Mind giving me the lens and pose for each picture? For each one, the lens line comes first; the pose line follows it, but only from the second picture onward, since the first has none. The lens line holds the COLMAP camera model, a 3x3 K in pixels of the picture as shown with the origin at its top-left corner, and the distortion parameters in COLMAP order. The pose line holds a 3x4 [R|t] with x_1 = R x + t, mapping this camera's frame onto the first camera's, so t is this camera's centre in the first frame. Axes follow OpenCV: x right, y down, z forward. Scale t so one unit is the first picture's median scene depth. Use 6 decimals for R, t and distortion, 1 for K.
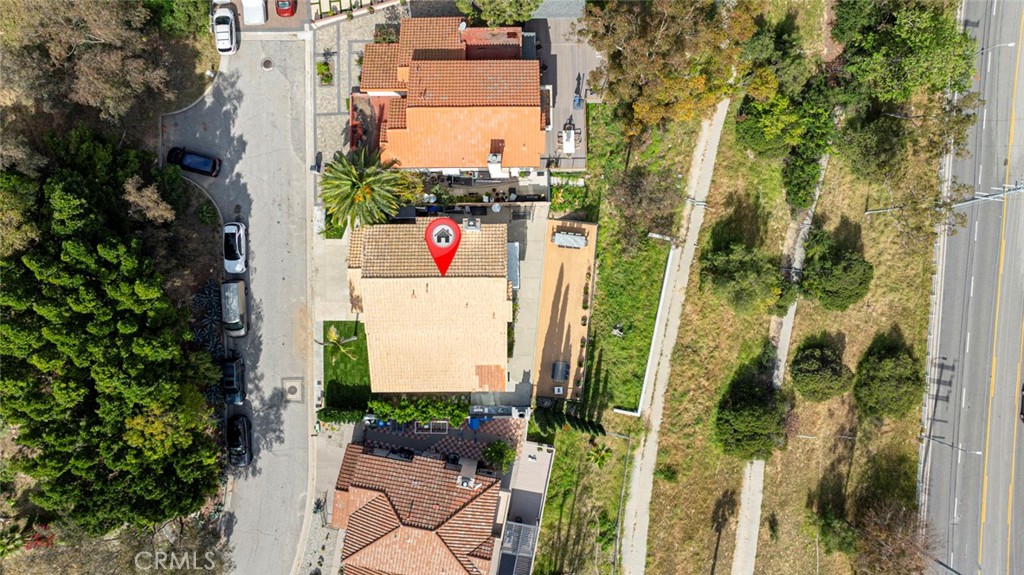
lens RADIAL K [[721.0, 0, 512.8], [0, 721.0, 284.9], [0, 0, 1]] dist [-0.035096, 0.023097]
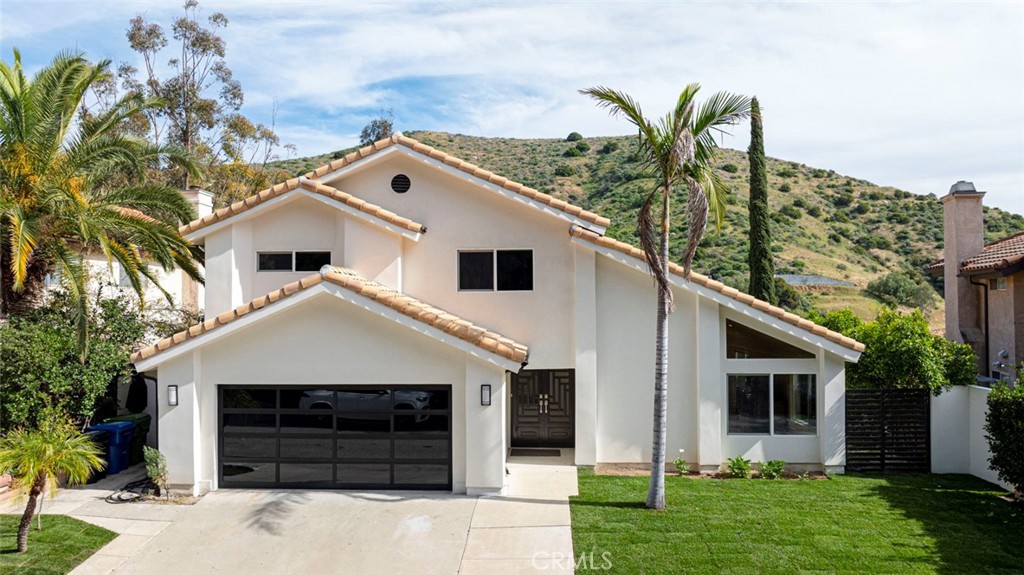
lens RADIAL K [[721.0, 0, 515.2], [0, 721.0, 289.3], [0, 0, 1]] dist [-0.035096, 0.023097]
pose [[0.043847, 0.022599, 0.998783, -0.416642], [0.998764, 0.022435, -0.044354, 0.042567], [-0.023410, 0.999493, -0.021588, 0.945894]]
